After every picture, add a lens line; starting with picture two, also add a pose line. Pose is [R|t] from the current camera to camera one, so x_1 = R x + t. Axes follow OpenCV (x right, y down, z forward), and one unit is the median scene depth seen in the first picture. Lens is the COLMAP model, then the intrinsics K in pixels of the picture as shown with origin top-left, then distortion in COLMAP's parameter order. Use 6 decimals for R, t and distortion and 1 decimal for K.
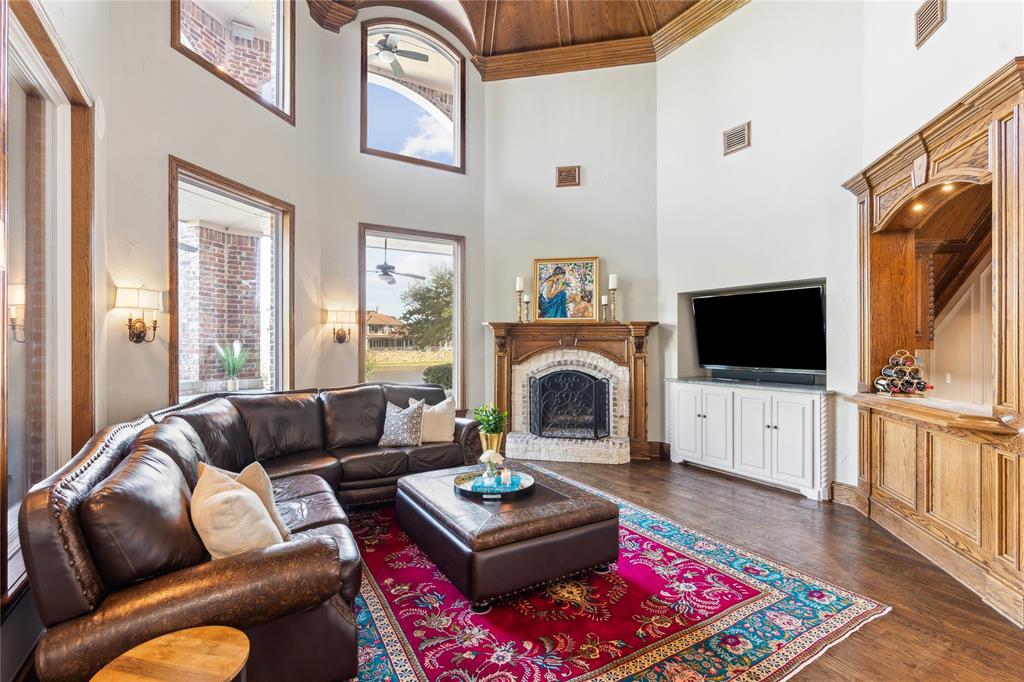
lens RADIAL K [[474.3, 0, 509.1], [0, 474.3, 343.0], [0, 0, 1]] dist [-0.004801, 0.002000]
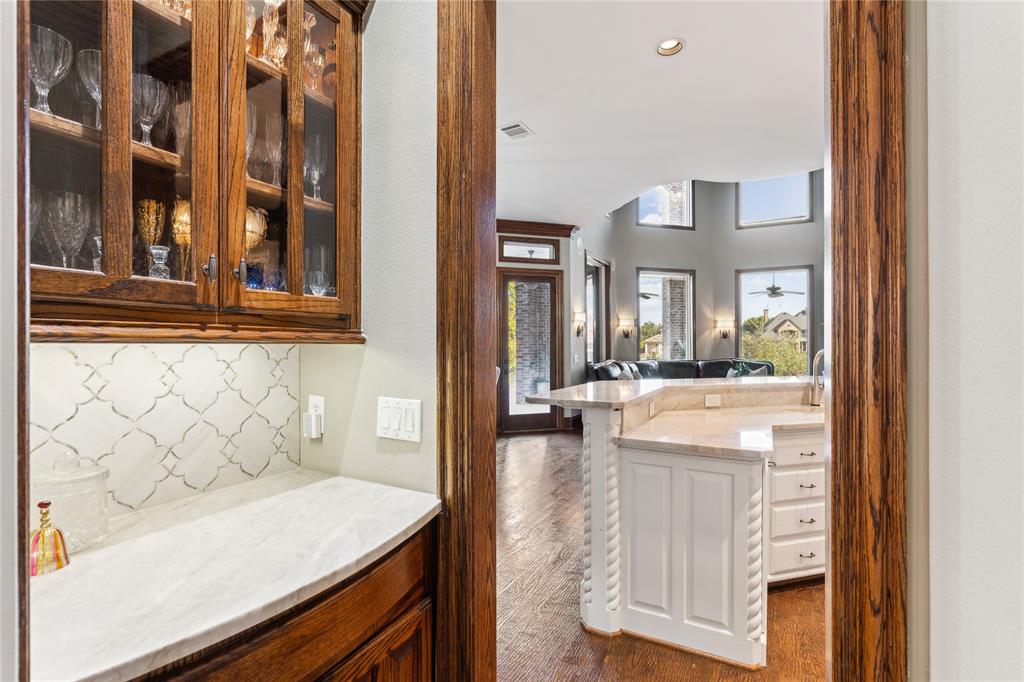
lens RADIAL K [[474.3, 0, 512.9], [0, 474.3, 342.0], [0, 0, 1]] dist [-0.004801, 0.002000]
pose [[0.504045, -0.009723, -0.863623, 0.738178], [0.001358, 0.999944, -0.010465, 0.029072], [0.863676, 0.004102, 0.504030, -0.565506]]
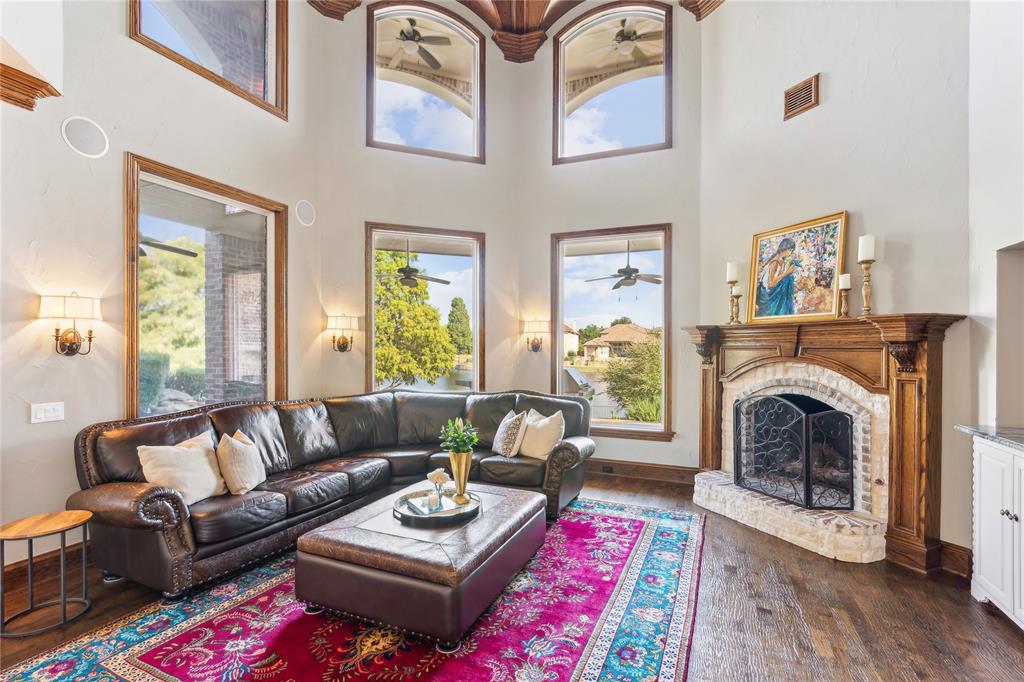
lens RADIAL K [[474.3, 0, 515.7], [0, 474.3, 349.7], [0, 0, 1]] dist [-0.004801, 0.002000]
pose [[0.593552, 0.001386, -0.804794, 0.434811], [-0.000978, 0.999999, 0.001002, -0.004705], [0.804795, 0.000192, 0.593553, 0.308308]]
